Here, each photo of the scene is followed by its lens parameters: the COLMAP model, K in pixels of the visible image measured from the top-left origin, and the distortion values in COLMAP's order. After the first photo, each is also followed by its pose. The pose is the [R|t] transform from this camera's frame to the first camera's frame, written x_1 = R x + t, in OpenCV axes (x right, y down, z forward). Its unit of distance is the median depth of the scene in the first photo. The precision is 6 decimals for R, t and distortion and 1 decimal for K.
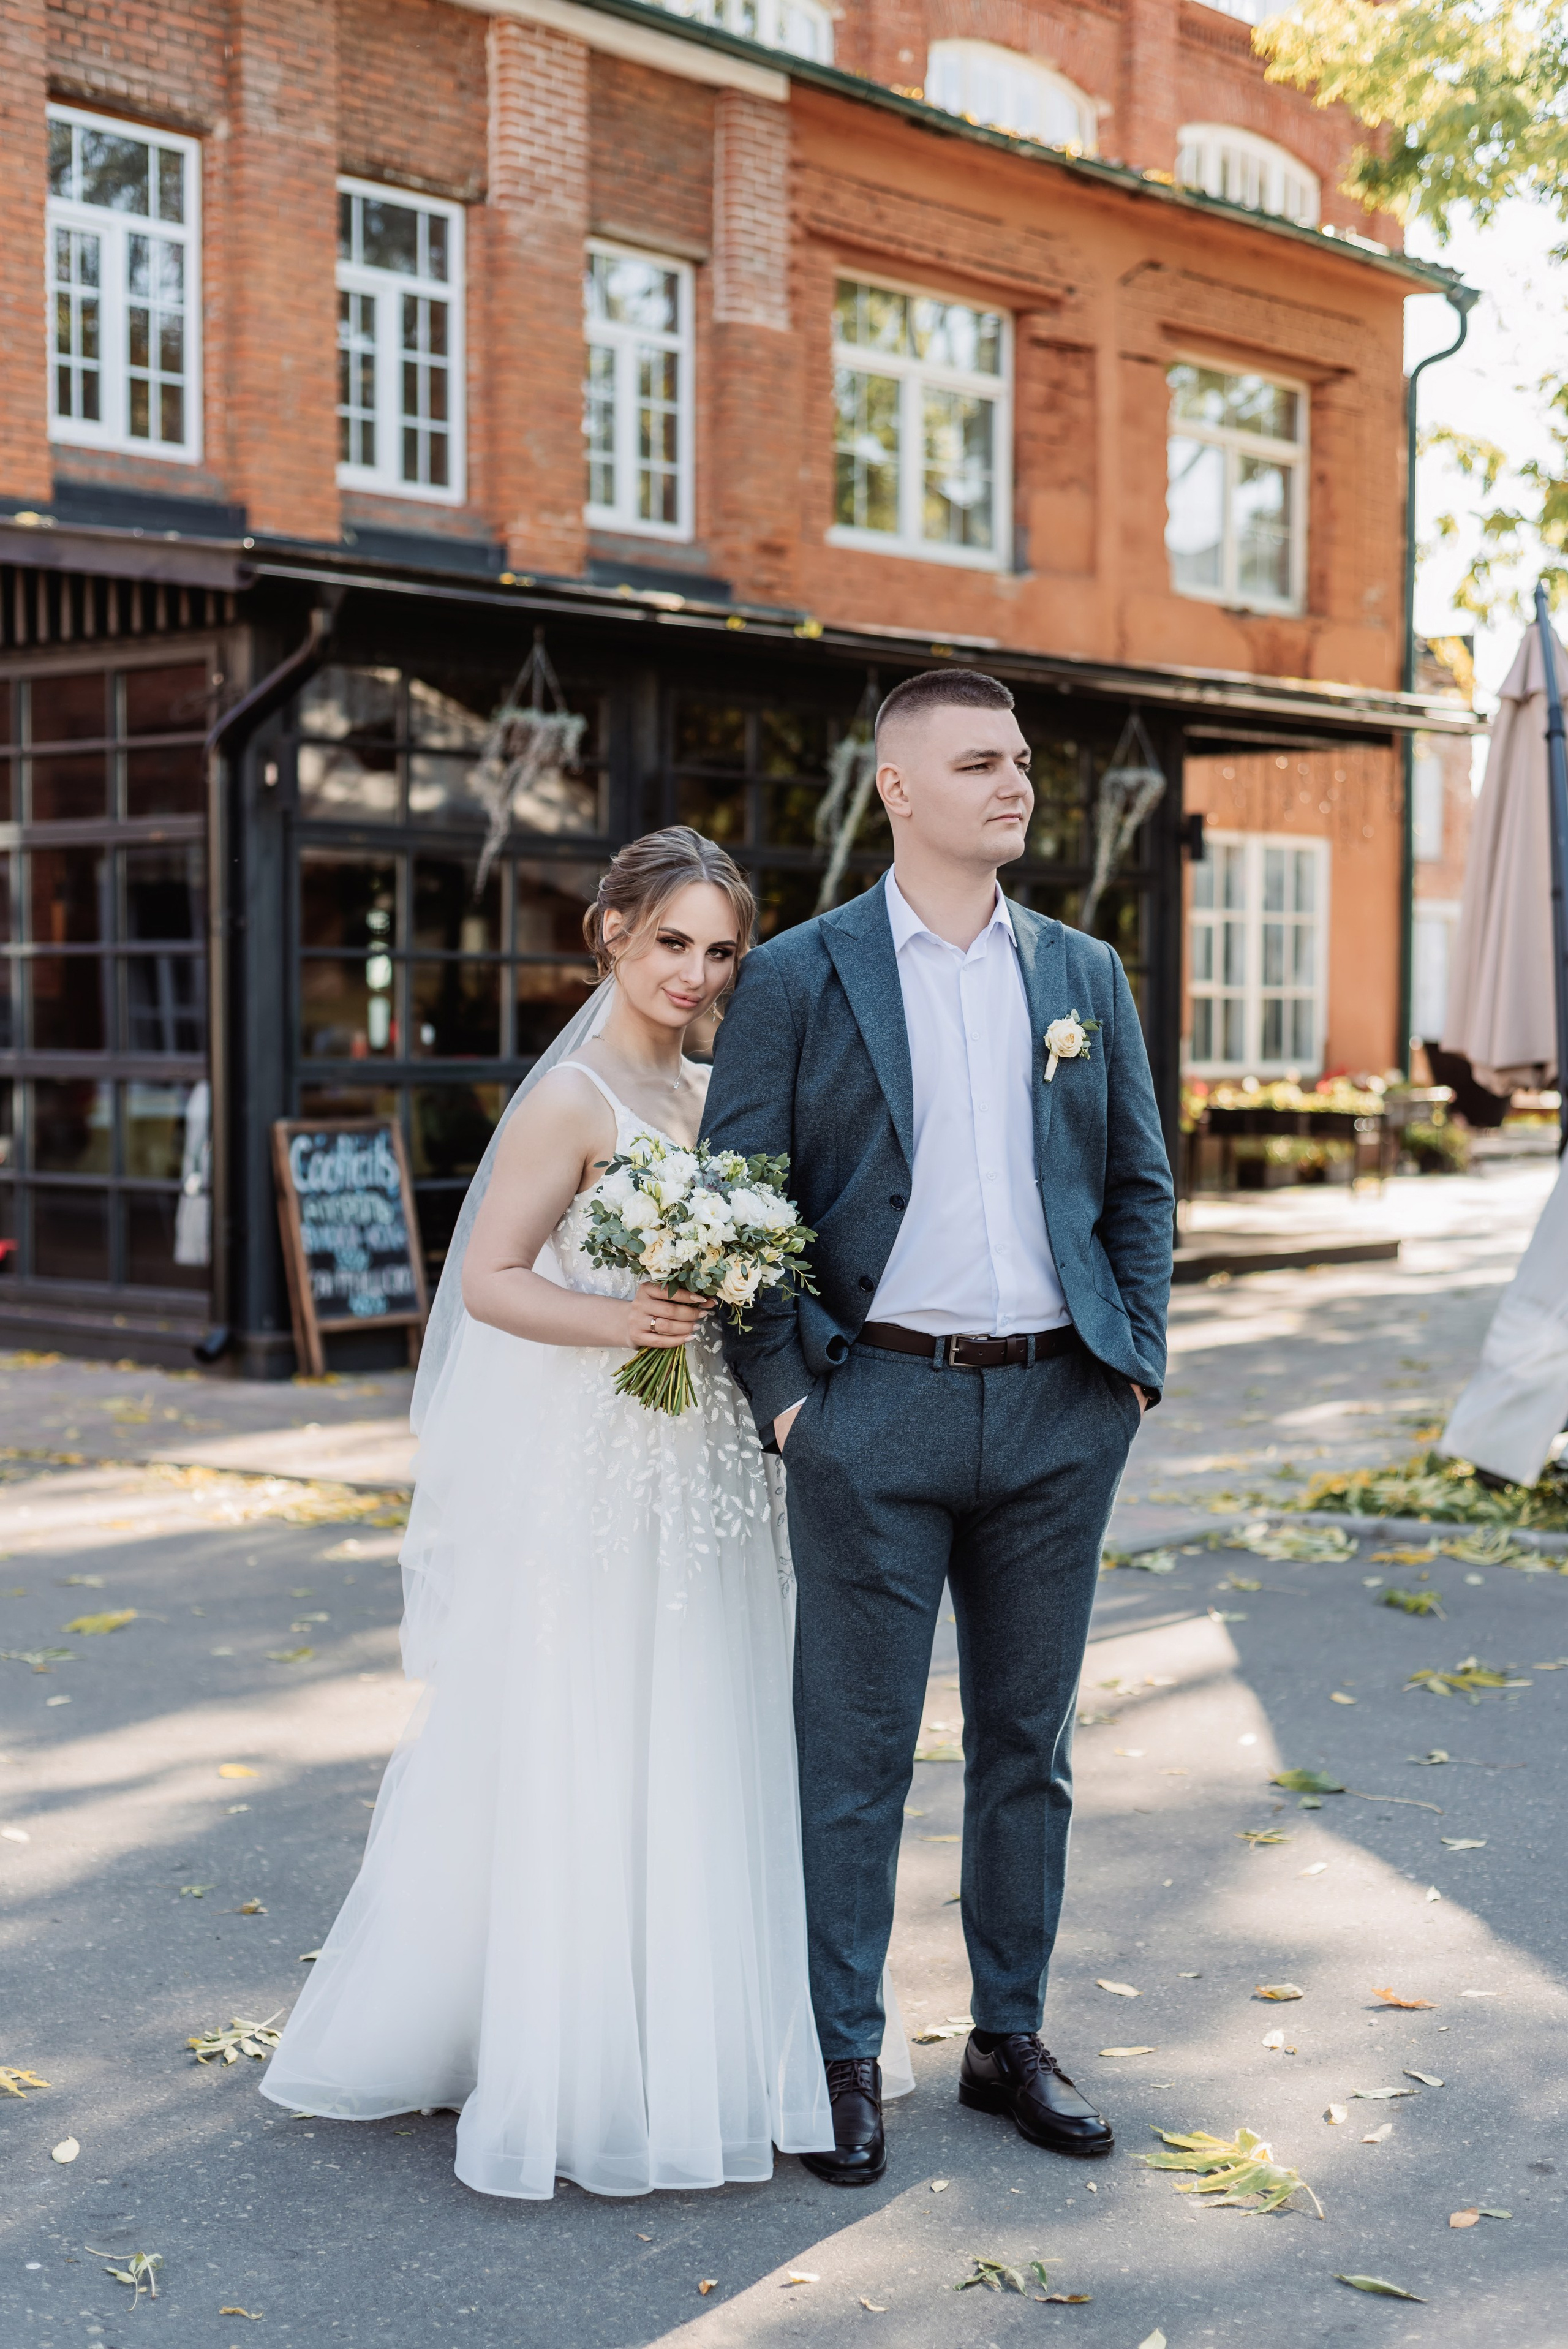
lens RADIAL K [[3361.2, 0, 784.0], [0, 3361.2, 1174.5], [0, 0, 1]] dist [-0.019172, 0.065331]
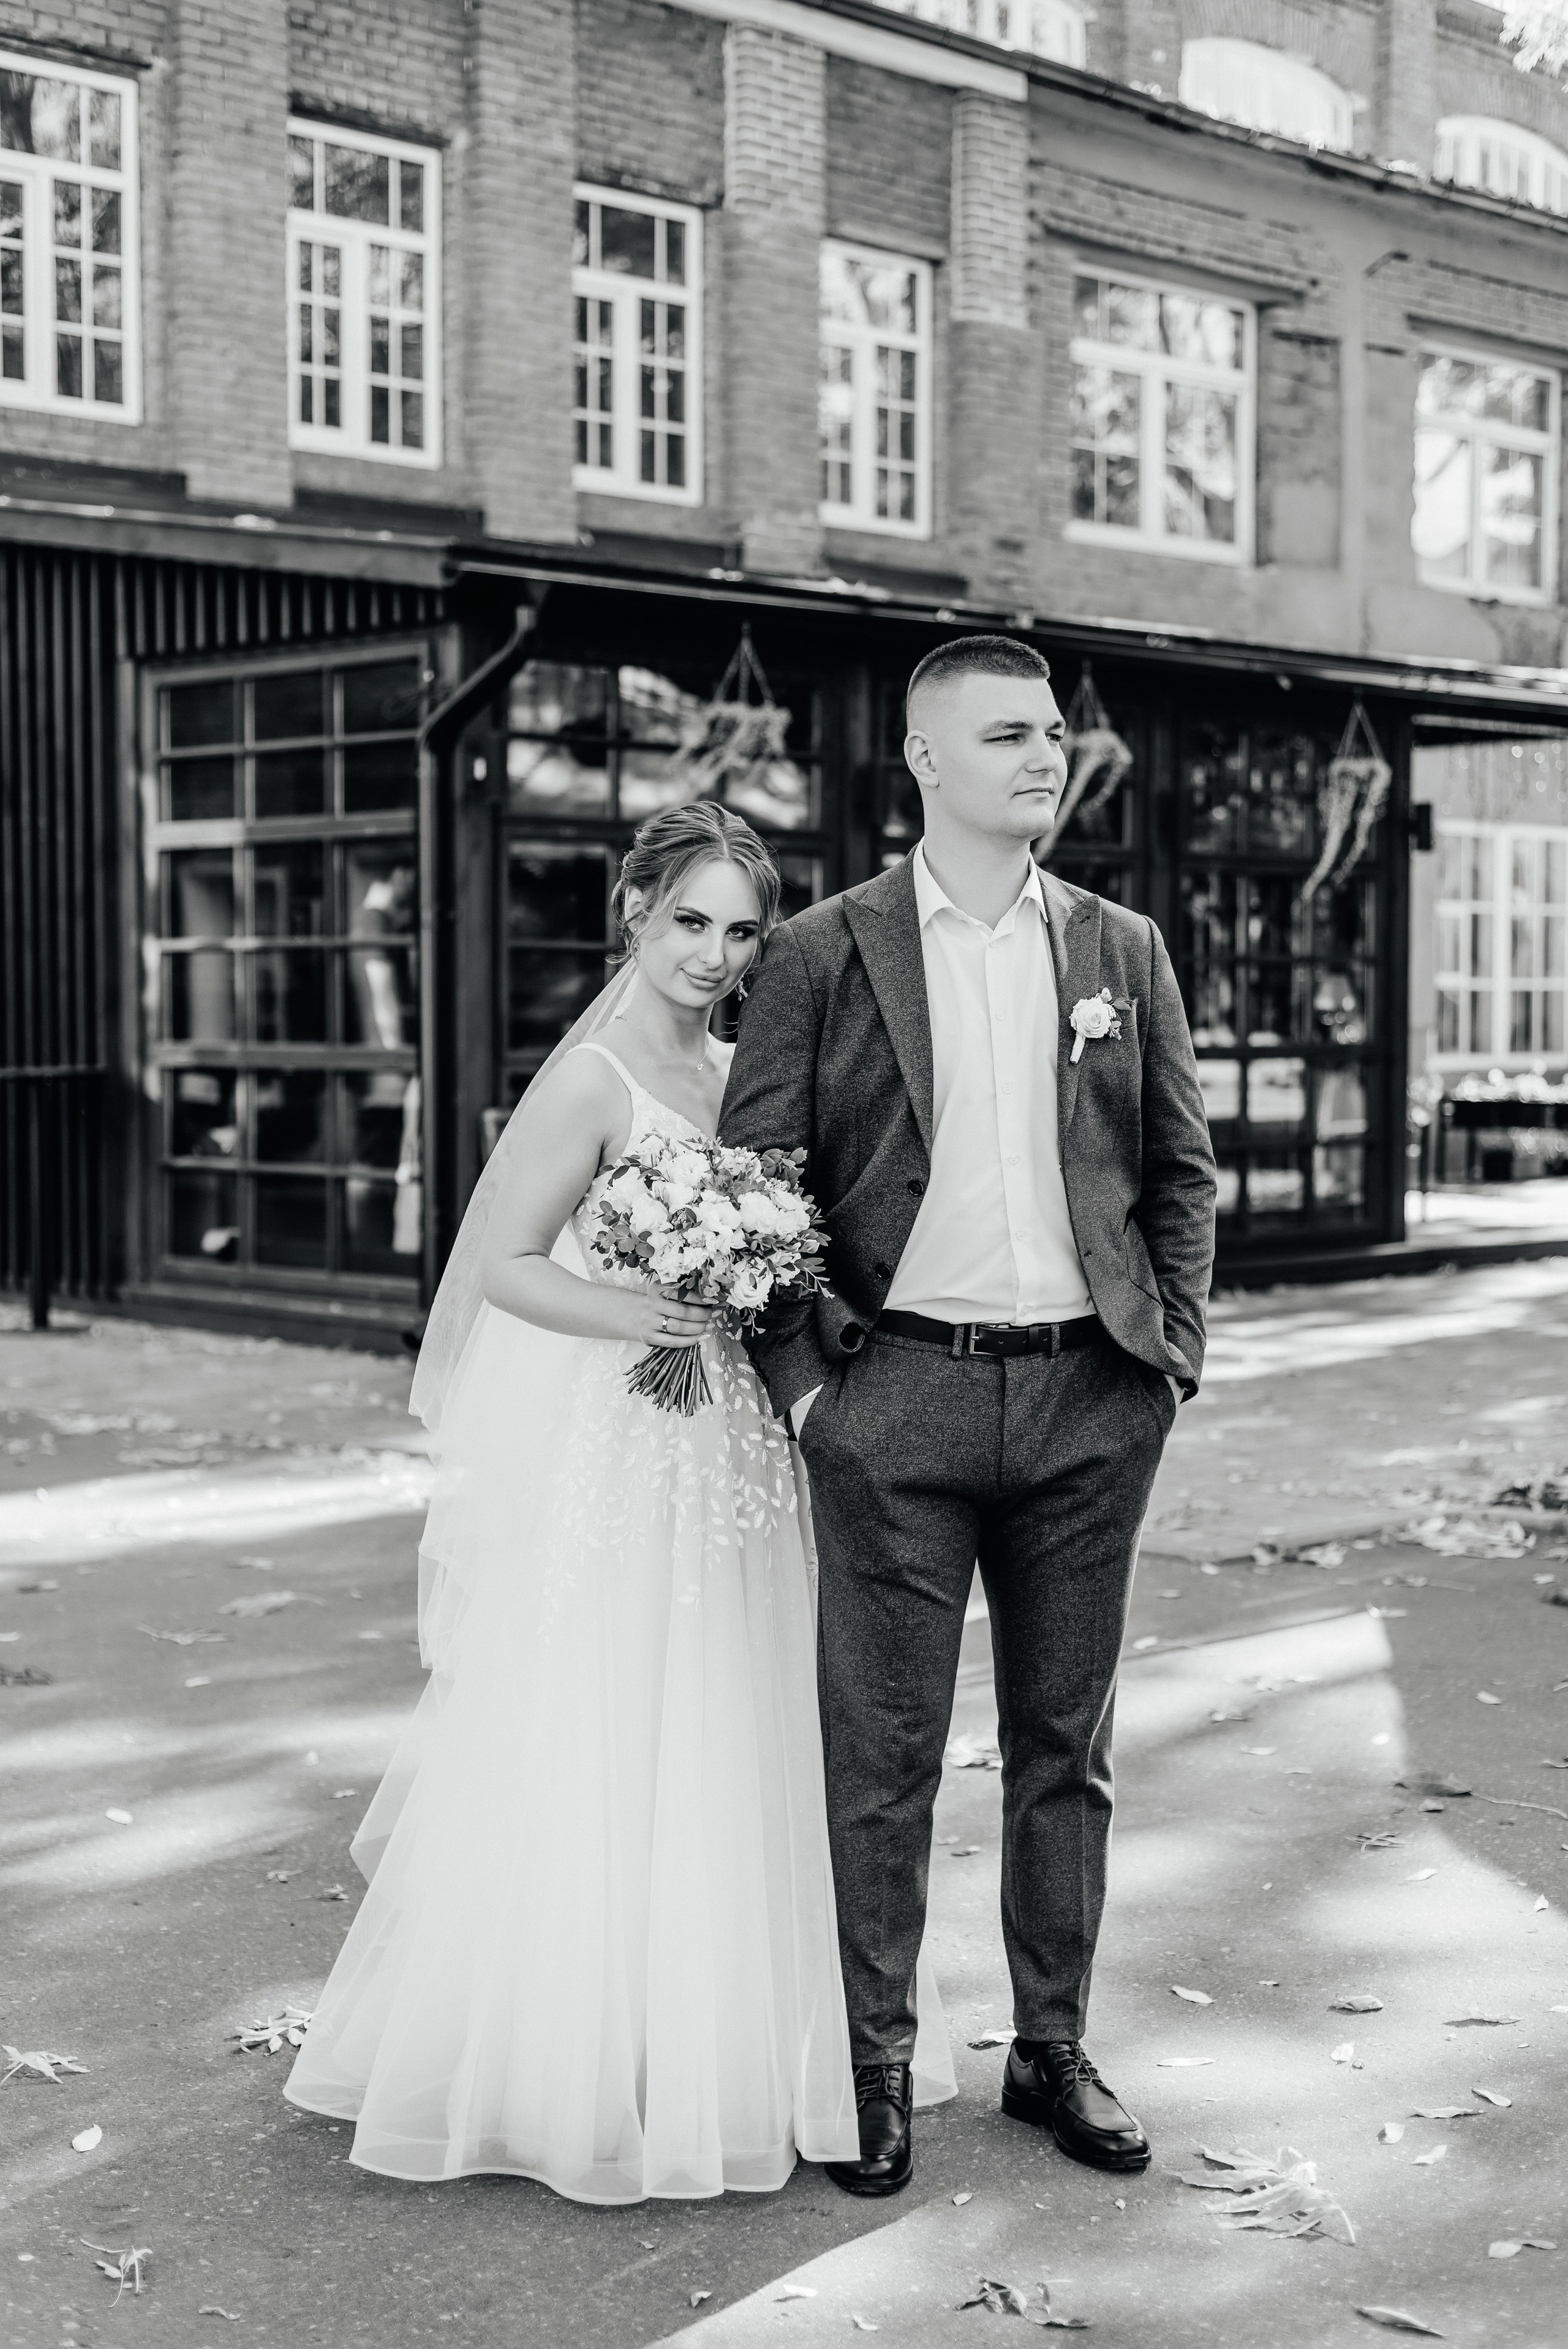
lens RADIAL K [[3304.4, 0, 792.1], [0, 3304.4, 1151.5], [0, 0, 1]] dist [-0.005369, 0.042410]
pose [[0.996566, 0.000865, -0.082799, 0.018554], [-0.001251, 0.999989, -0.004610, 0.000632], [0.082794, 0.004697, 0.996556, 0.010033]]
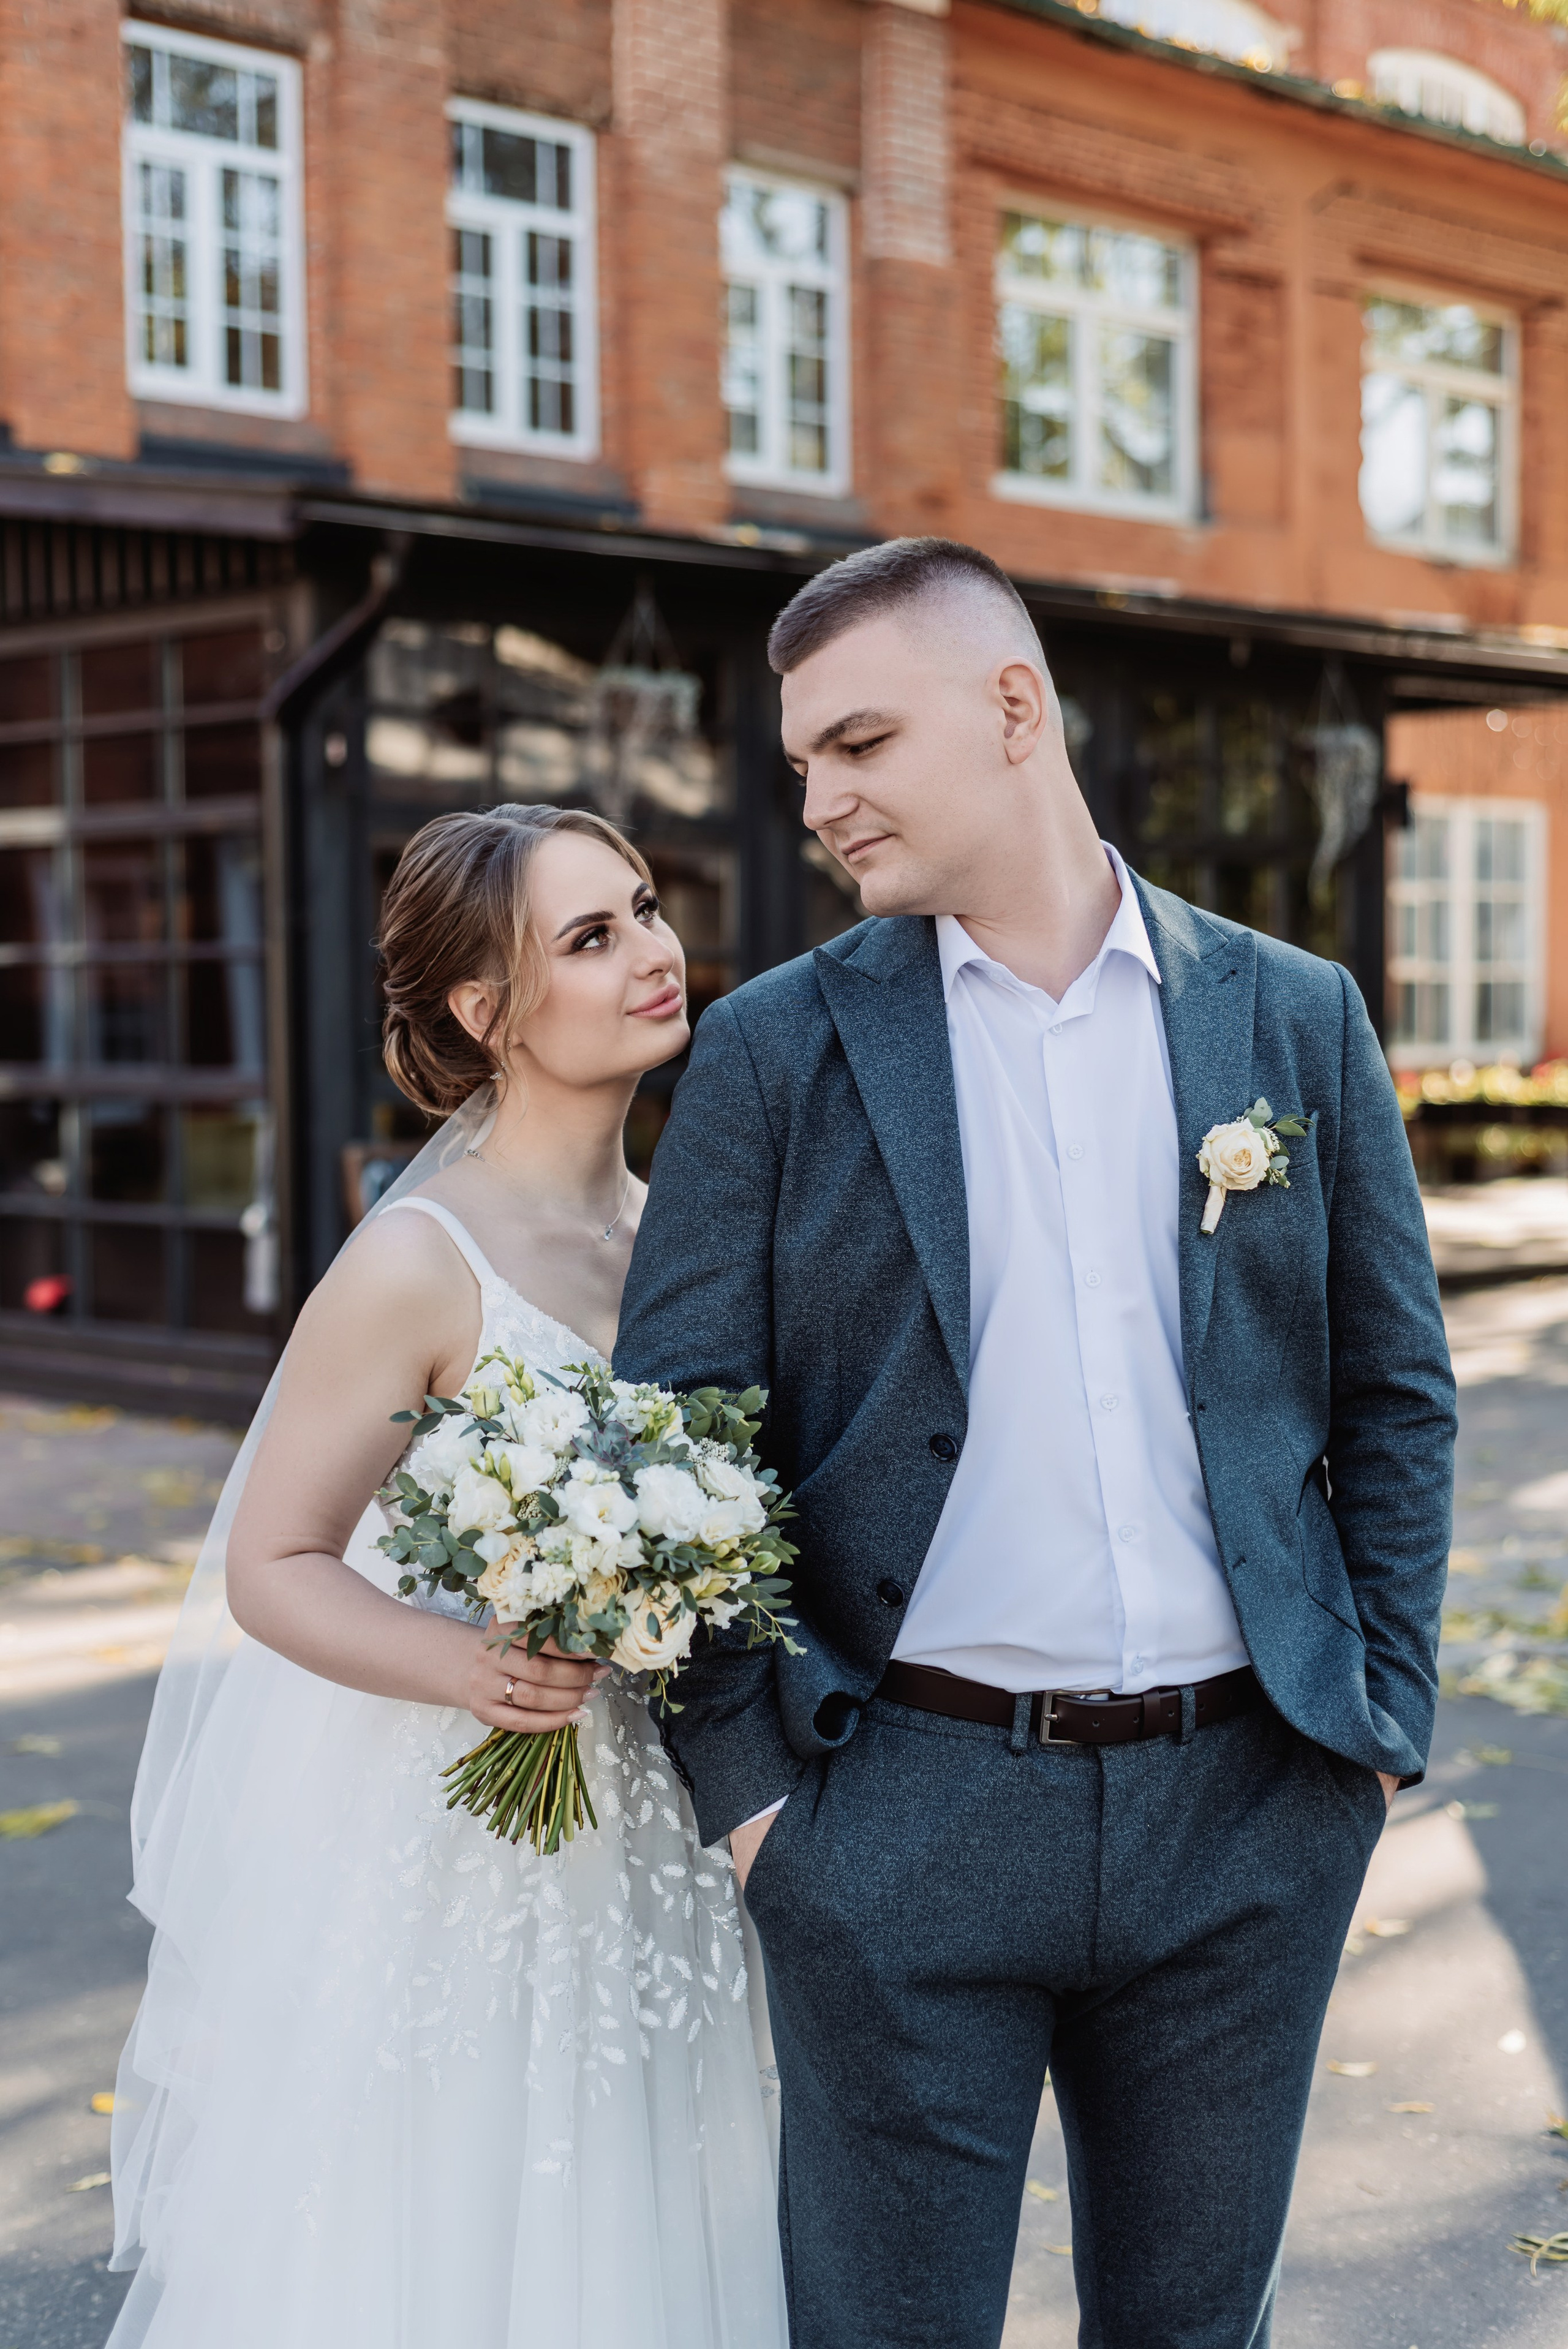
lens RADIAL K [[3361.2, 0, 784.0], [0, 3361.2, 1174.5], [0, 0, 1]] dist [-0.019172, 0.065331]
pose [[0.998278, -0.009677, -0.057855, 0.009585], [0.010026, 0.999933, 0.005743, -0.009944], [0.057796, -0.006313, 0.998308, 0.105562]]
